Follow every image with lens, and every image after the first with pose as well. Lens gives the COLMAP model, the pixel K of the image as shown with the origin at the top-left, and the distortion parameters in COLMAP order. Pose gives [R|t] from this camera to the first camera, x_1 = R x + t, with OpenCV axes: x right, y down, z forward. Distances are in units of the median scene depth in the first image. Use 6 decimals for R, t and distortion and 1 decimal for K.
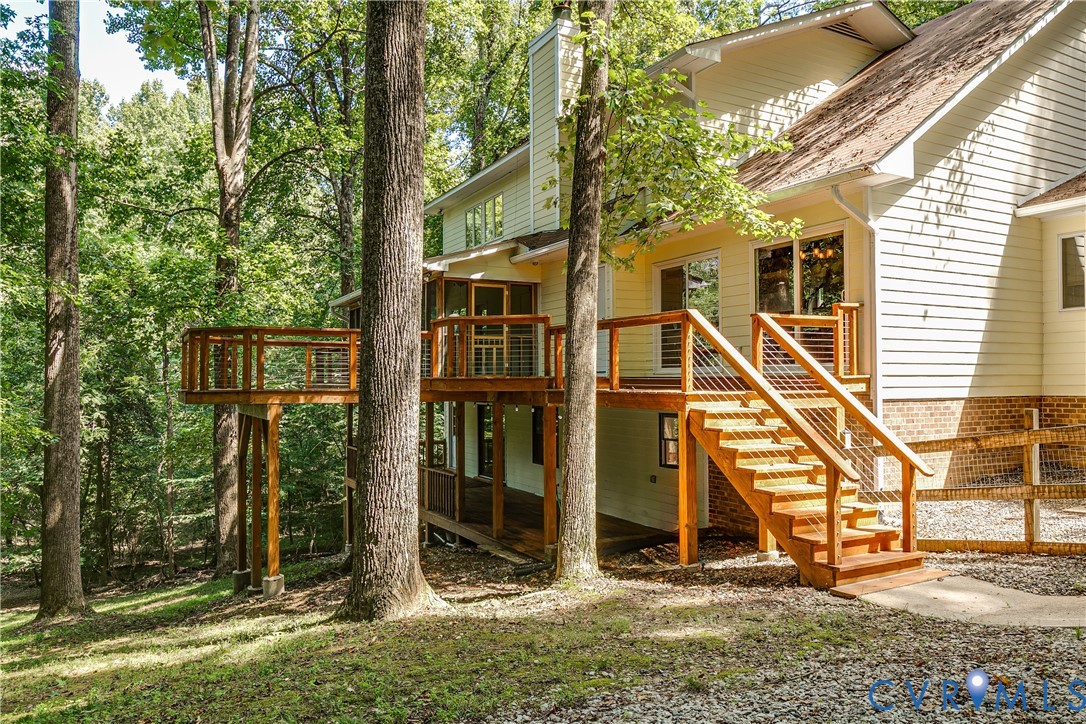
lens RADIAL K [[756.0, 0, 543.3], [0, 756.0, 369.0], [0, 0, 1]] dist [0.009953, 0.002117]
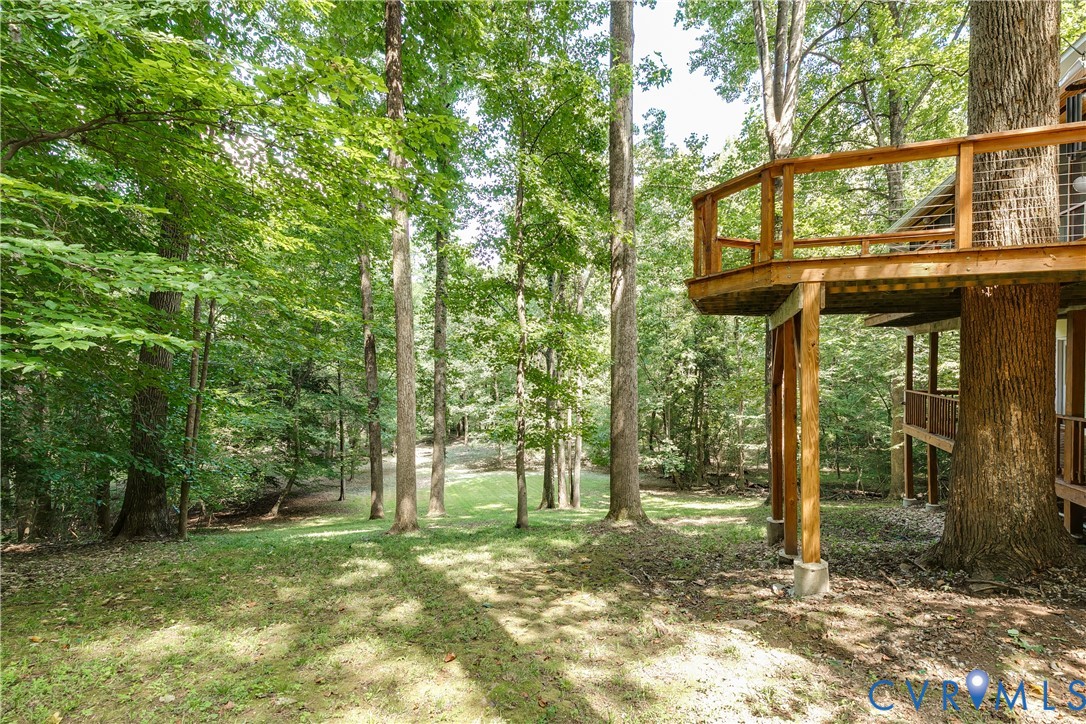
lens RADIAL K [[555.5, 0, 545.2], [0, 555.5, 363.5], [0, 0, 1]] dist [0.003462, -0.000476]
pose [[0.691918, 0.012556, -0.721866, -0.066377], [0.017410, 0.999268, 0.034069, 0.033933], [0.721766, -0.036141, 0.691193, 0.197093]]
